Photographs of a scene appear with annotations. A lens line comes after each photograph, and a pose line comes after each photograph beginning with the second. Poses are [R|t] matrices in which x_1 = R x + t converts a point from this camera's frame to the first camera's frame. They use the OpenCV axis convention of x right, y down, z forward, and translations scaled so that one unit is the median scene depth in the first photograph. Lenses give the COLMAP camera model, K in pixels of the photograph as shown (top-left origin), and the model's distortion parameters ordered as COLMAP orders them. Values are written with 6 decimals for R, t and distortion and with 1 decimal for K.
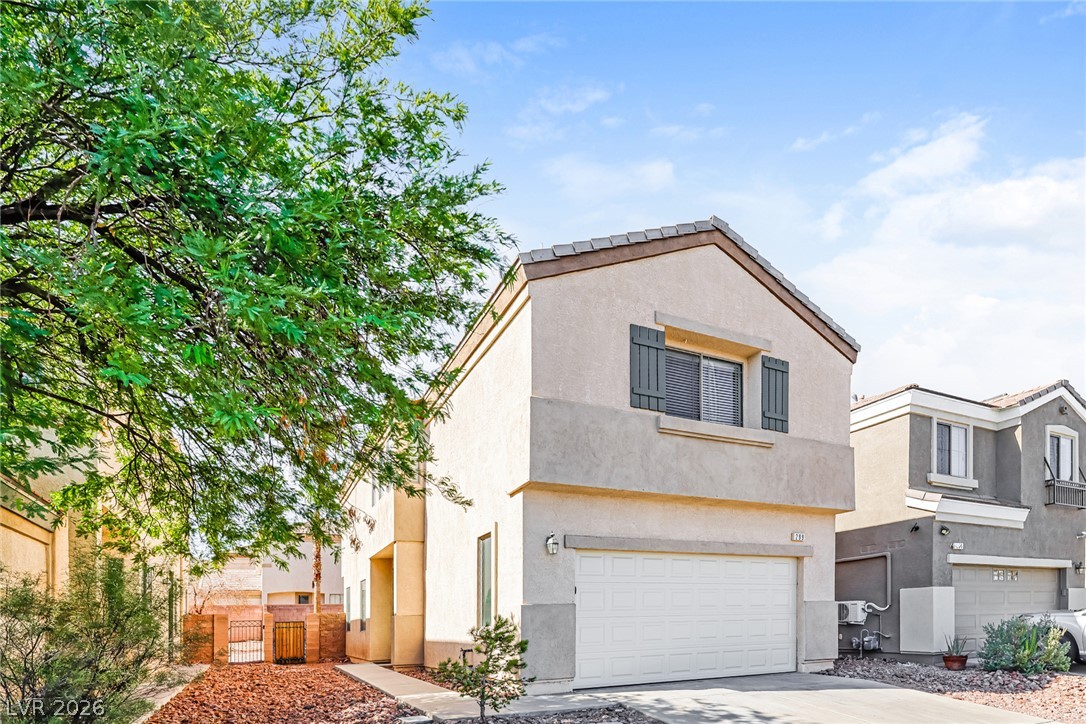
lens RADIAL K [[461.1, 0, 532.7], [0, 461.1, 356.9], [0, 0, 1]] dist [-0.000286, -0.000086]
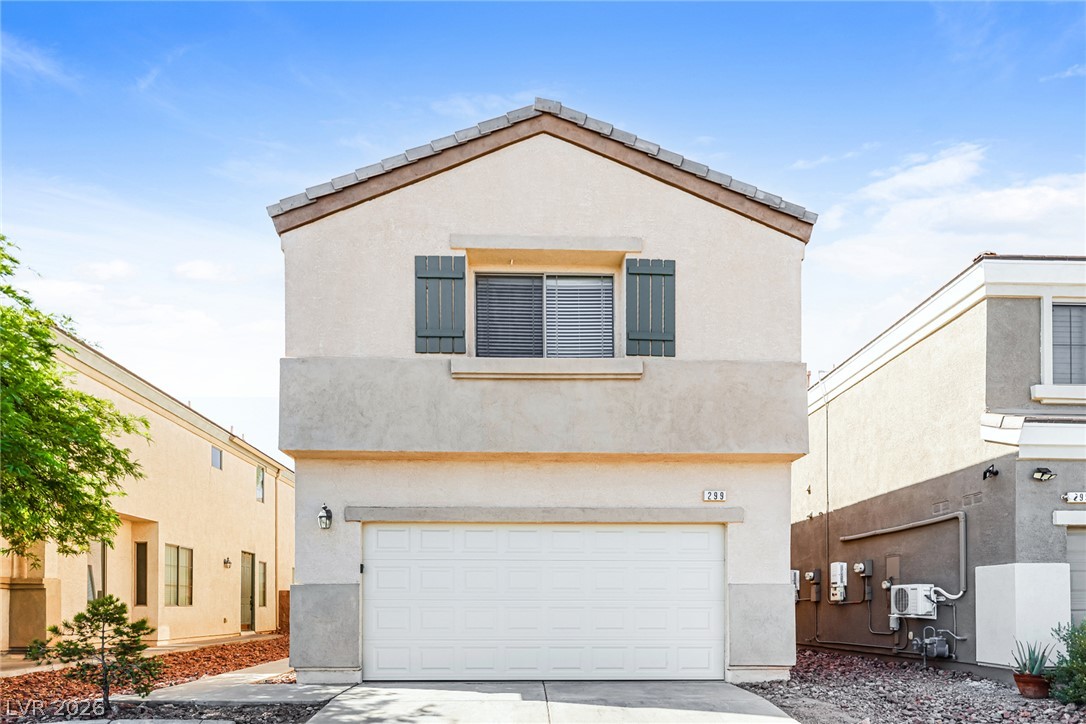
lens RADIAL K [[483.9, 0, 453.2], [0, 483.9, 336.0], [0, 0, 1]] dist [0.000709, -0.000134]
pose [[0.930243, -0.159347, -0.330538, 0.512091], [0.165853, 0.986113, -0.008623, 0.086183], [0.327322, -0.046800, 0.943753, 0.168794]]
